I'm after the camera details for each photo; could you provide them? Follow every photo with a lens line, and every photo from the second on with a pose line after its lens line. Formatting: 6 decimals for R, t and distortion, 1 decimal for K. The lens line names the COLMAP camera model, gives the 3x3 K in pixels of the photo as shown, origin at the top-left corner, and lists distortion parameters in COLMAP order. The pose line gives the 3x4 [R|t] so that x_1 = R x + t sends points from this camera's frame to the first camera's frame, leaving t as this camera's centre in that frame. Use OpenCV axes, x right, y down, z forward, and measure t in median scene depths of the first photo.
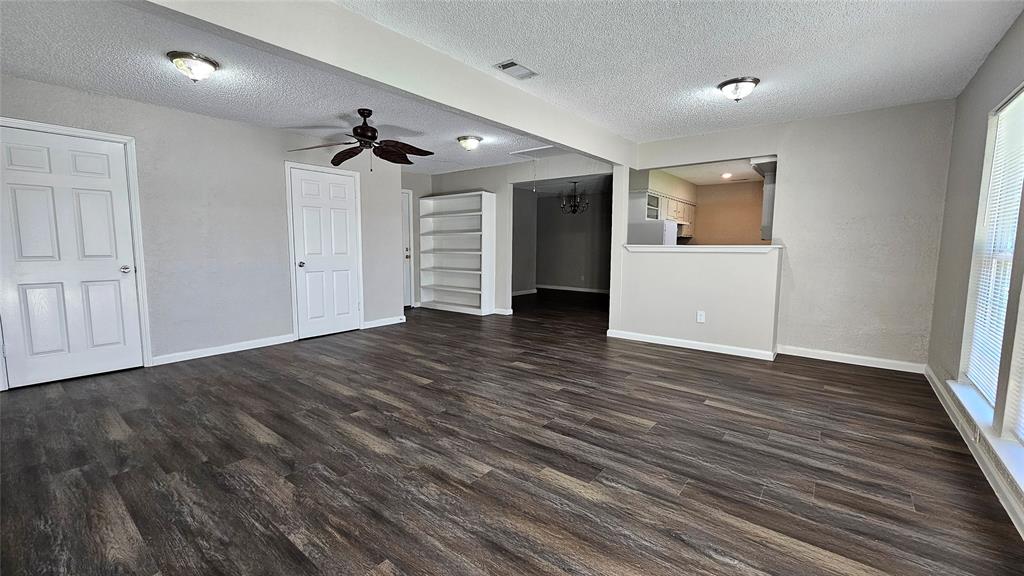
lens RADIAL K [[420.9, 0, 512.0], [0, 420.9, 288.0], [0, 0, 1]] dist [-0.000187, -0.000098]
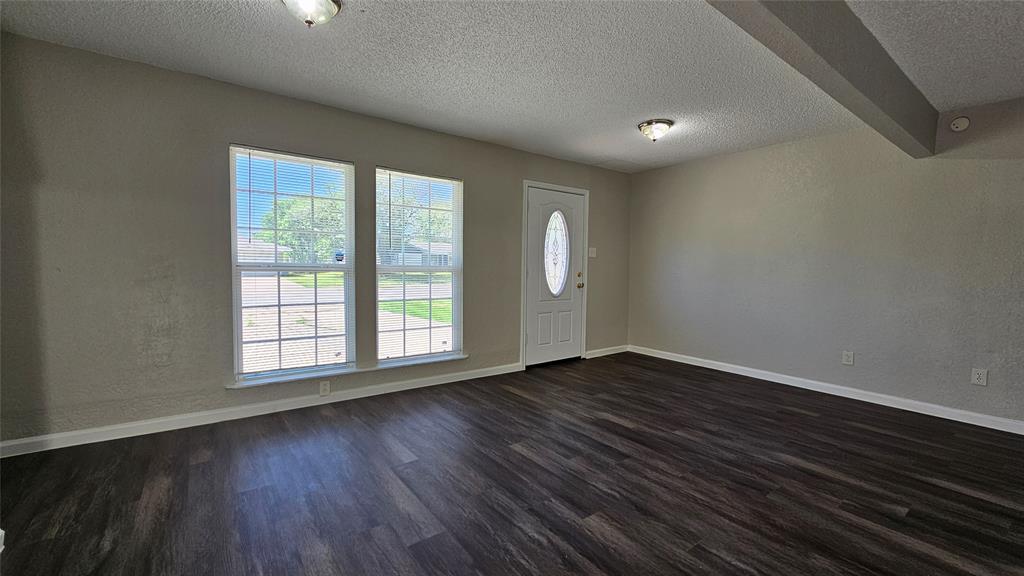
lens RADIAL K [[420.9, 0, 512.0], [0, 420.9, 288.0], [0, 0, 1]] dist [-0.000187, -0.000098]
pose [[-0.967347, -0.034746, 0.251064, 0.105785], [0.005200, 0.987629, 0.156719, -0.197962], [-0.253403, 0.152908, -0.955199, 1.916785]]
